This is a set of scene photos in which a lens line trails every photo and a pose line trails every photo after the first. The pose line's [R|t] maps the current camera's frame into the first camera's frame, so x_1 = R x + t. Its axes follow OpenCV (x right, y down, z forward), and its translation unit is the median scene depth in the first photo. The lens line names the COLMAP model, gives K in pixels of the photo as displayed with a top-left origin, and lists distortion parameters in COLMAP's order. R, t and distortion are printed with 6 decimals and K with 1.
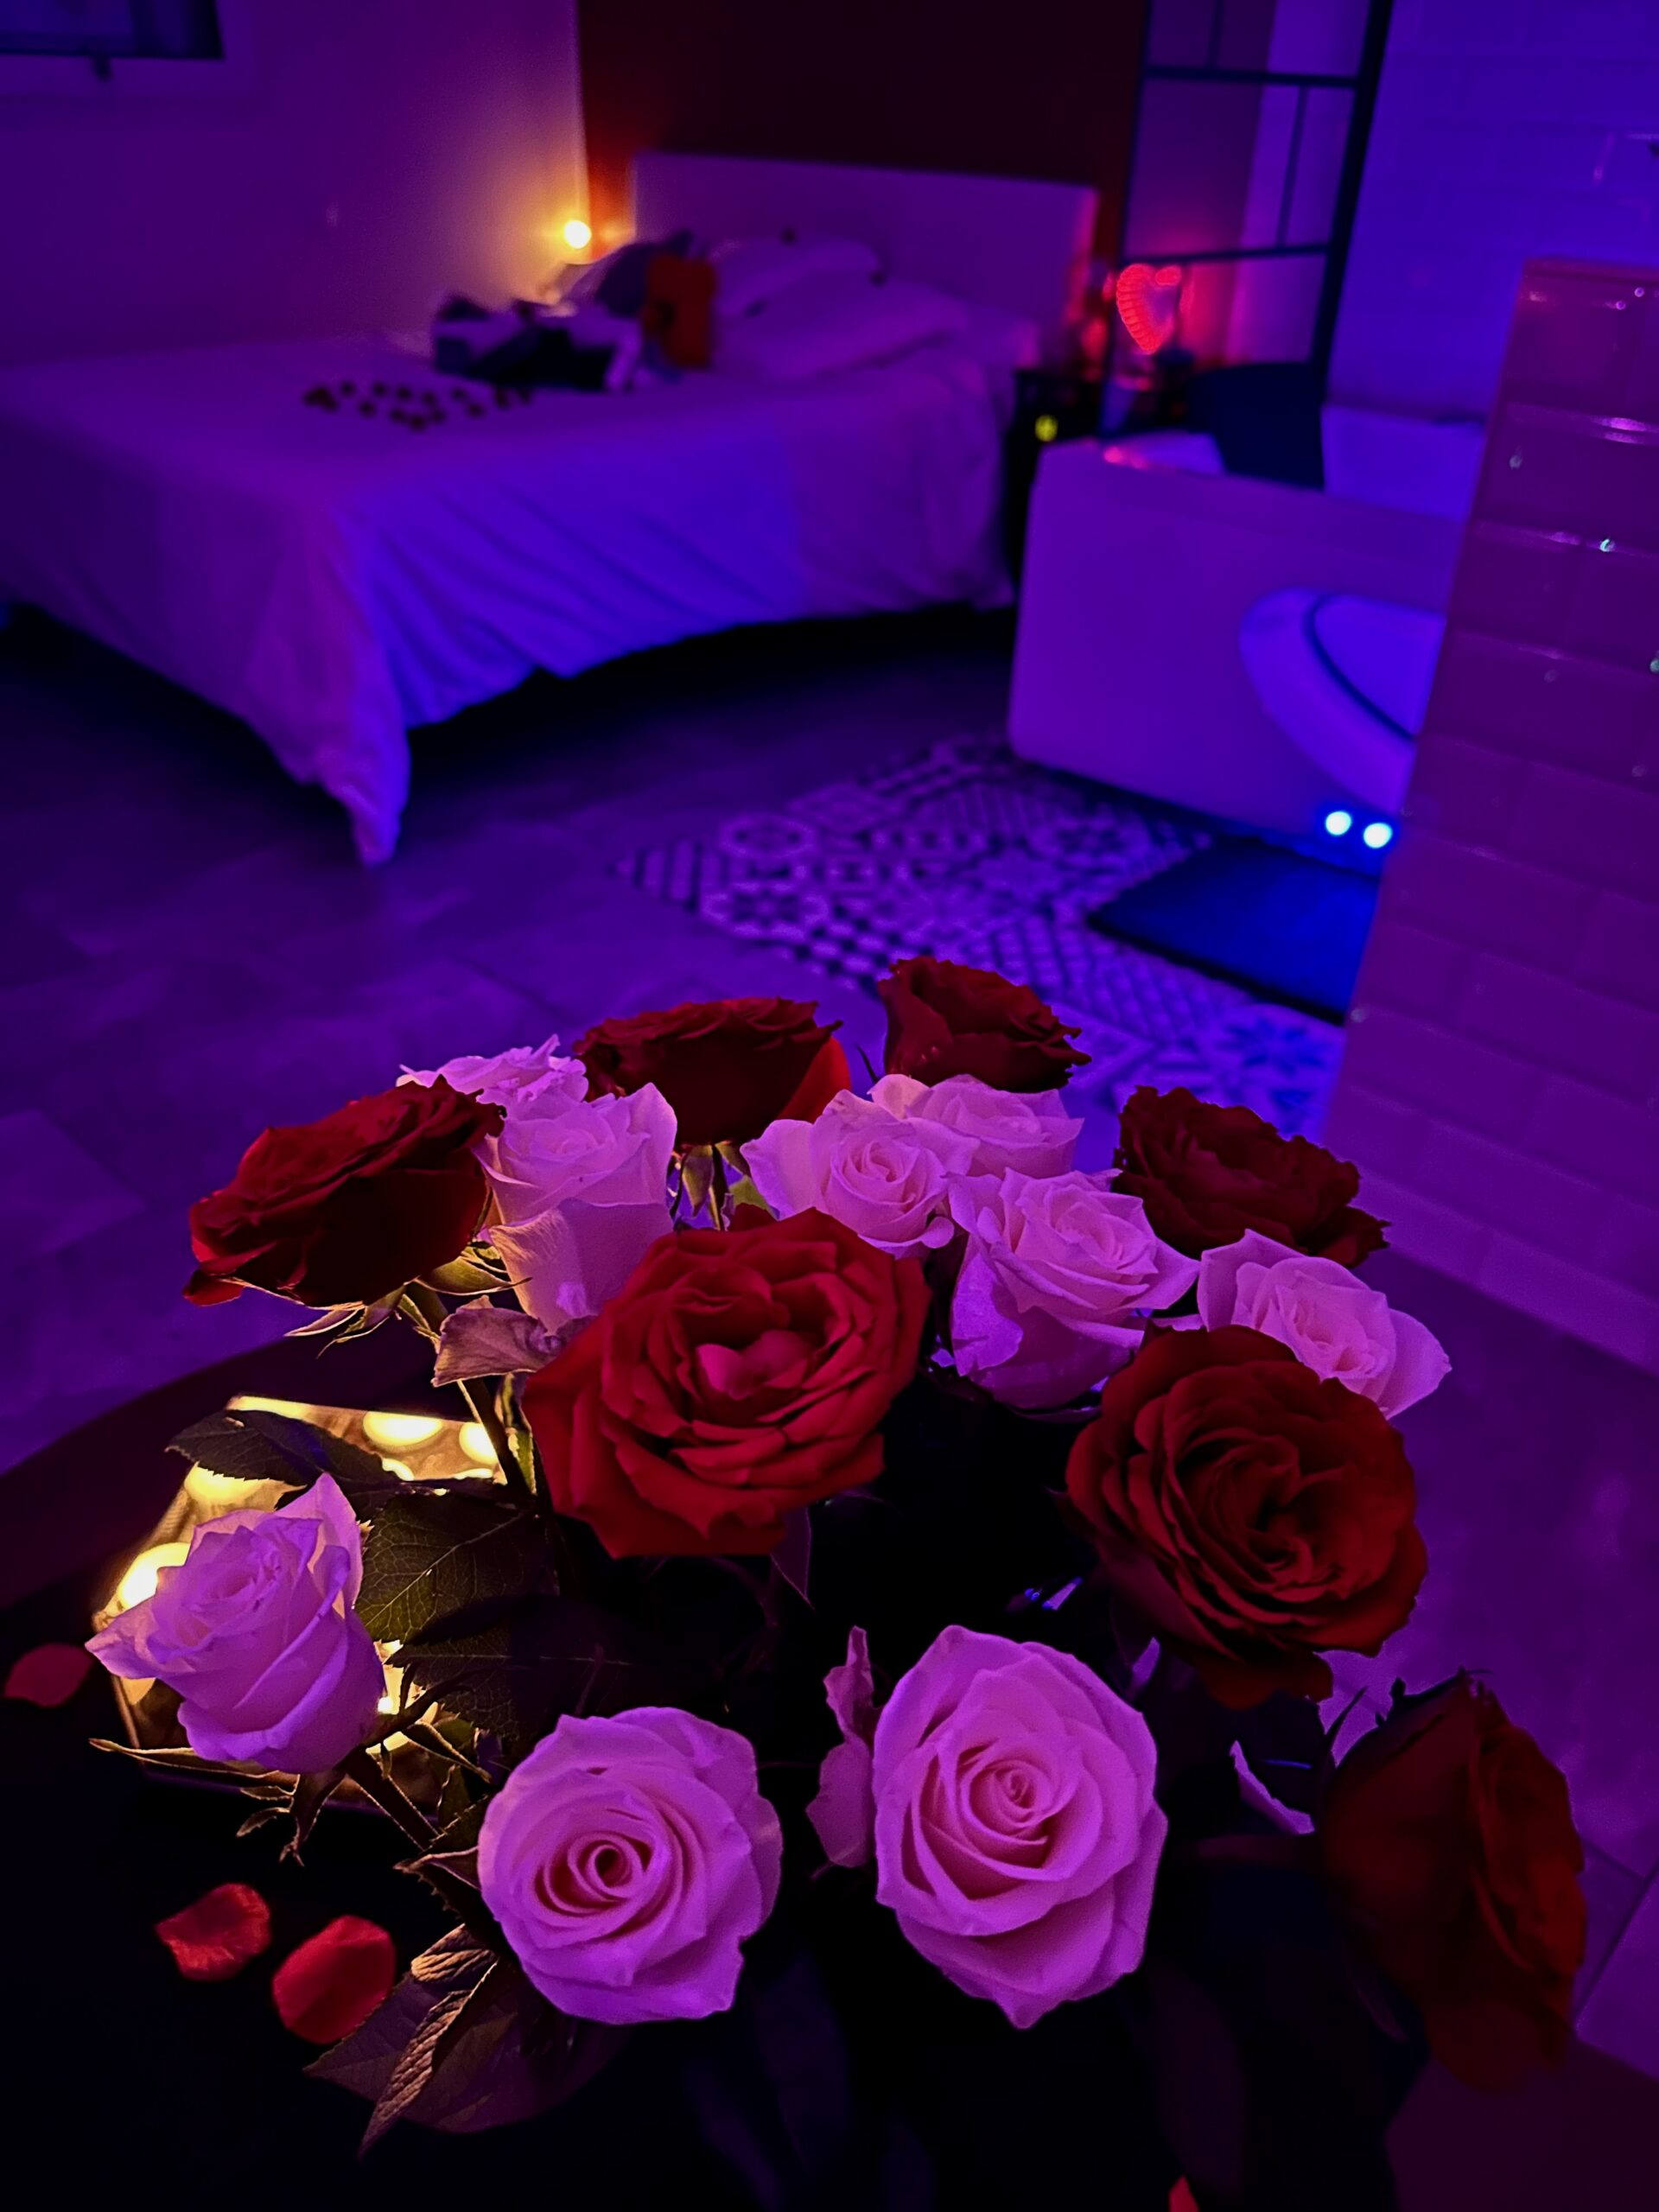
lens RADIAL K [[1571.7, 0, 818.6], [0, 1571.7, 1102.7], [0, 0, 1]] dist [0.009504, -0.004951]
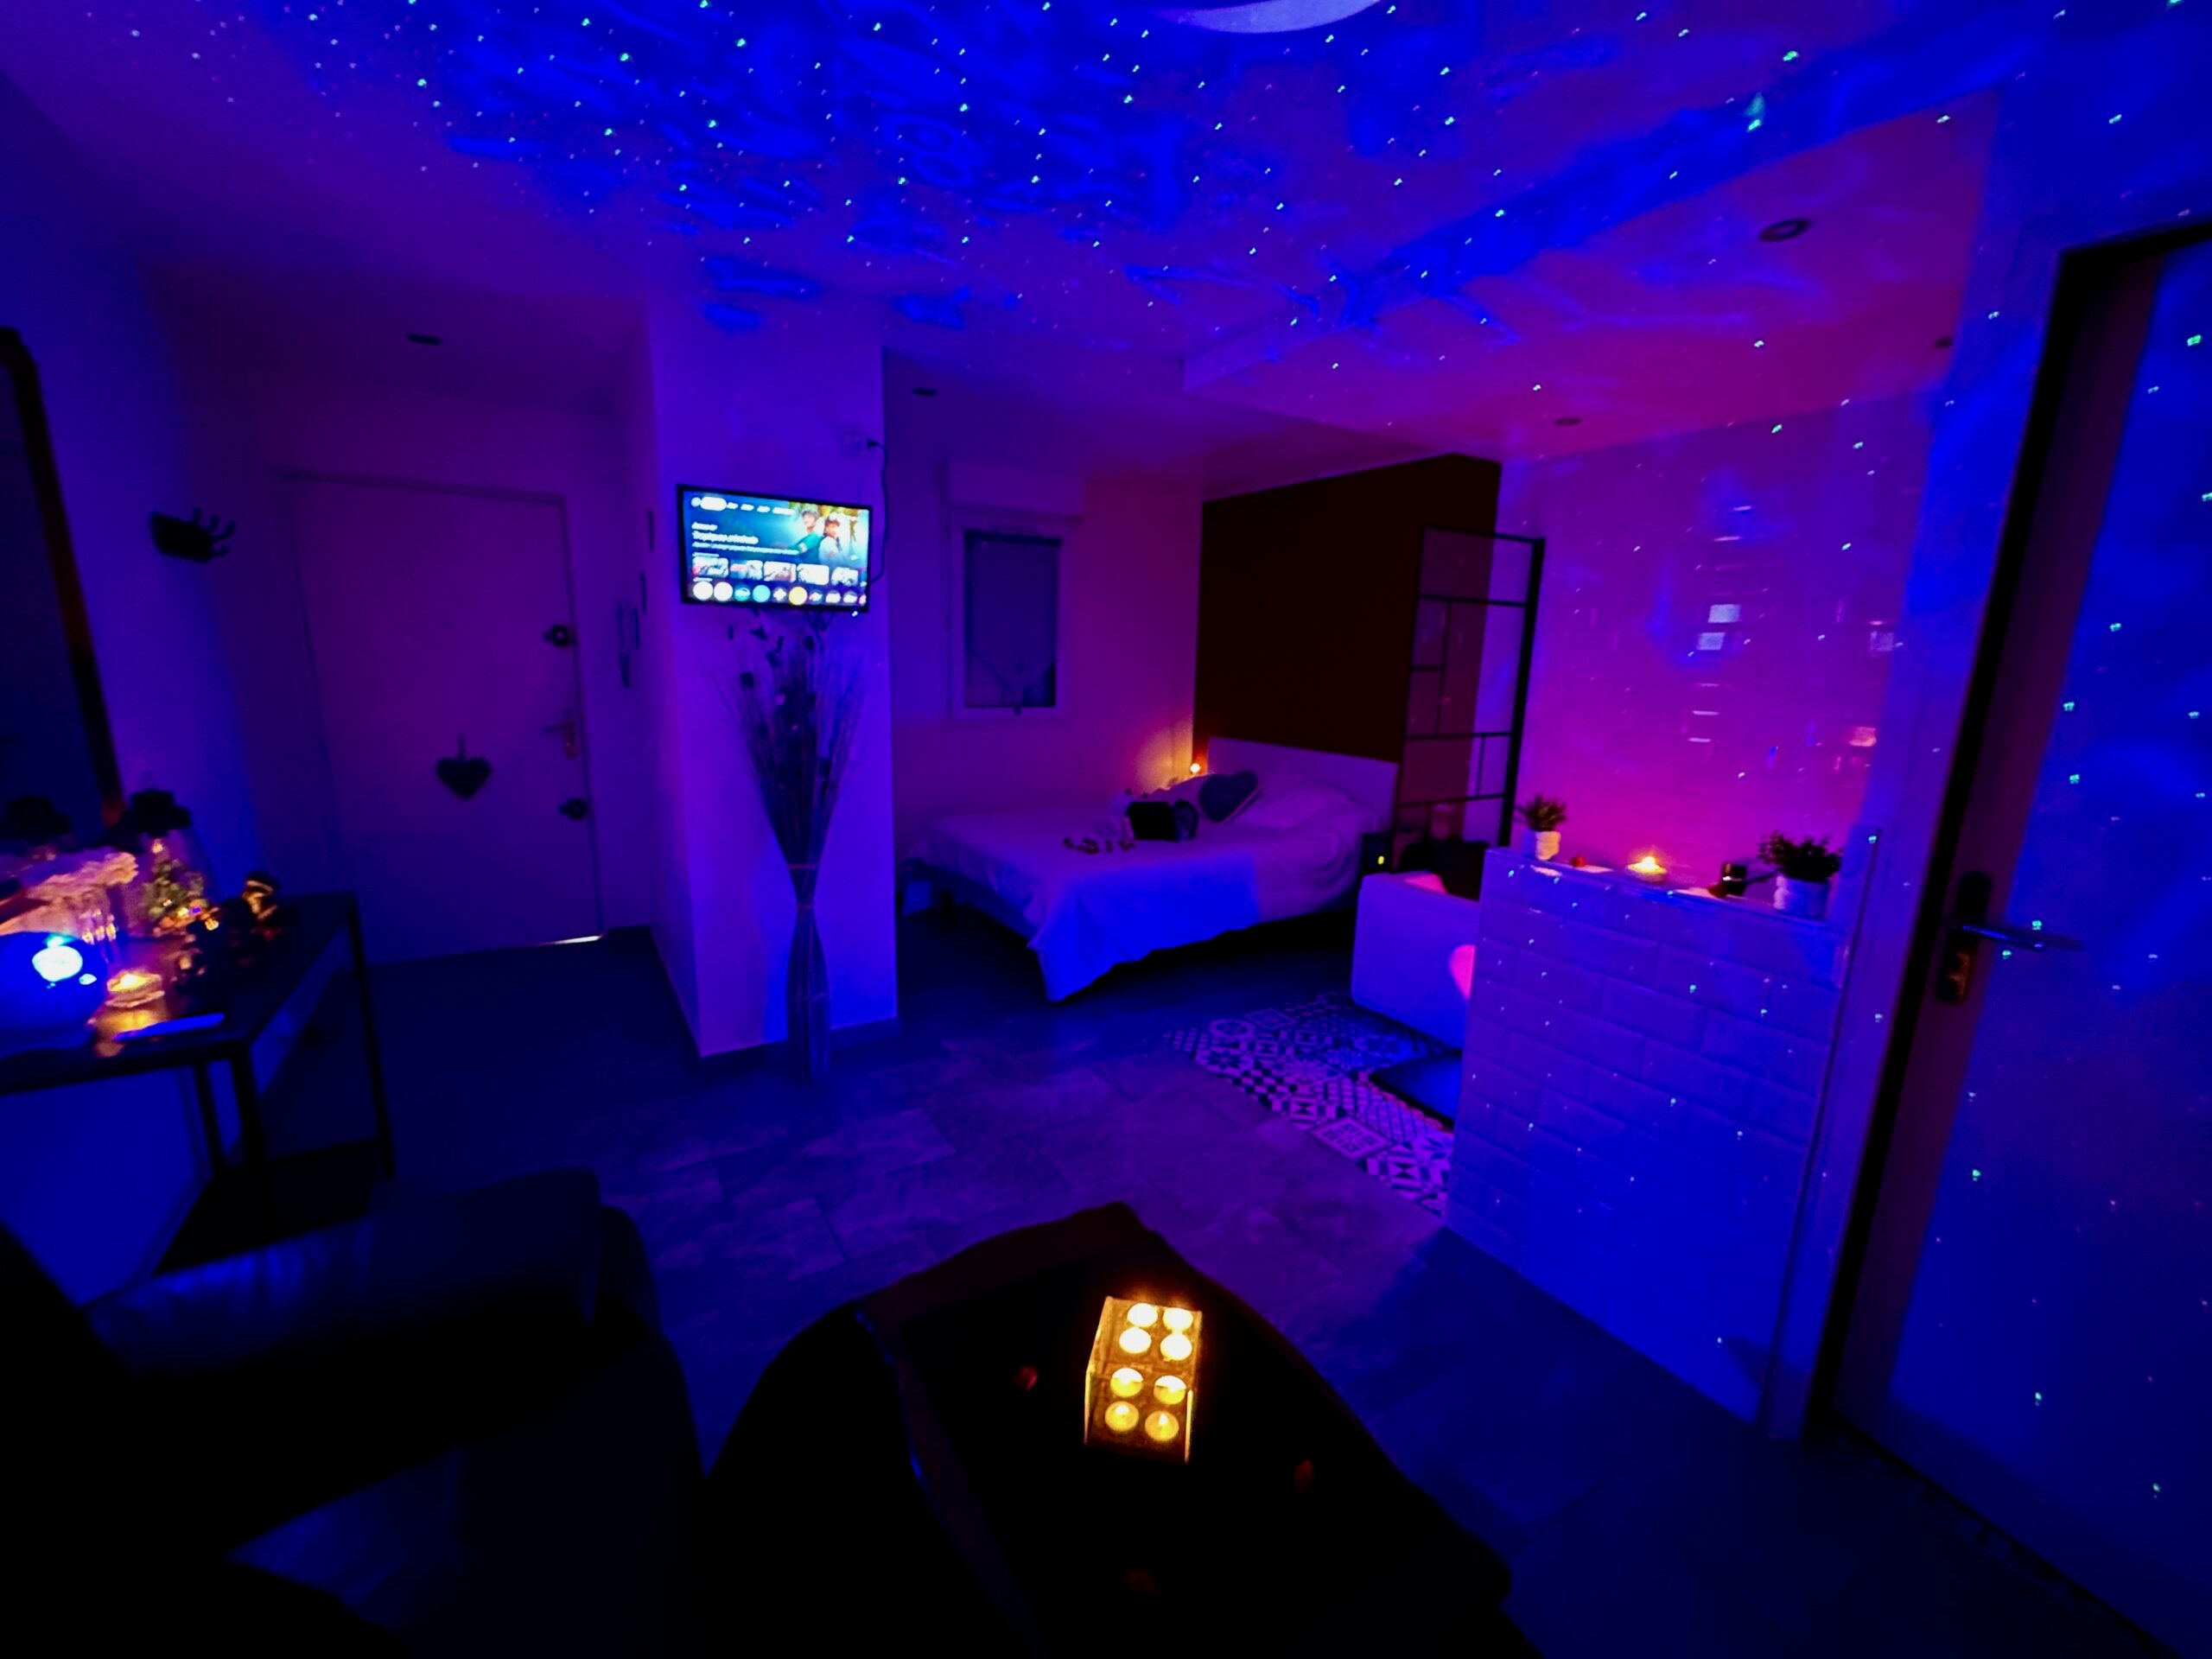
lens RADIAL K [[887.4, 0, 1097.8], [0, 887.4, 843.7], [0, 0, 1]] dist [0.020305, 0.000045]
pose [[0.966591, 0.048066, -0.251776, 0.095372], [-0.133915, 0.932242, -0.336141, 0.040284], [0.218560, 0.358627, 0.907534, -0.312861]]
